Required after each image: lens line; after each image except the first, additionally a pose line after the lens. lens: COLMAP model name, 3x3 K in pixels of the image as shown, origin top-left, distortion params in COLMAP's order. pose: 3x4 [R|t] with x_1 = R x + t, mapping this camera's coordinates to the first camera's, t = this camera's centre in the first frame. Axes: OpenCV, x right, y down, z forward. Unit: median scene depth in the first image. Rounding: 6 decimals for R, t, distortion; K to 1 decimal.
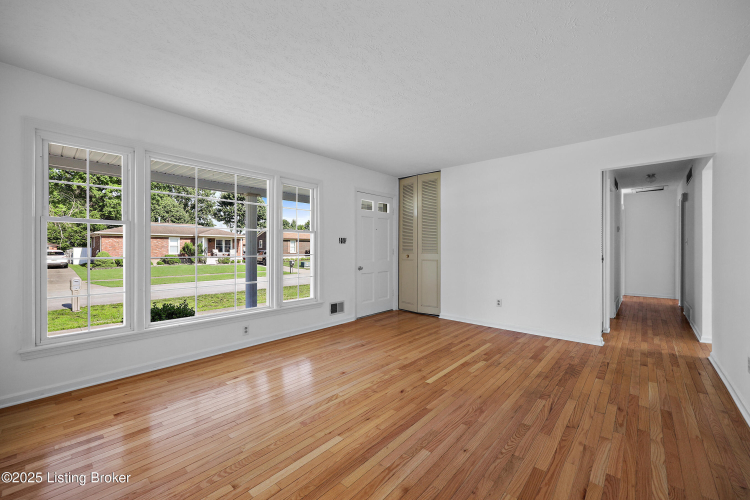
lens RADIAL K [[304.4, 0, 381.3], [0, 304.4, 248.3], [0, 0, 1]] dist [0.002474, -0.000234]
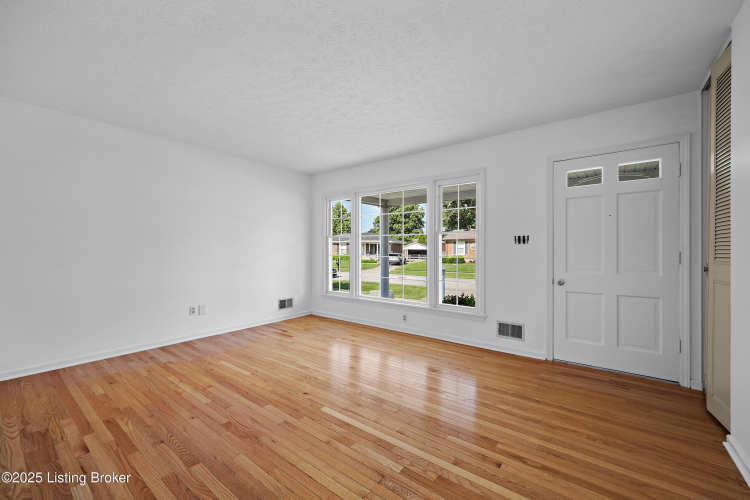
lens RADIAL K [[304.4, 0, 377.7], [0, 304.4, 252.5], [0, 0, 1]] dist [0.002474, -0.000234]
pose [[0.053699, 0.007498, -0.998529, 0.780713], [0.000729, 0.999971, 0.007548, -0.000896], [0.998557, -0.001133, 0.053692, 0.858543]]
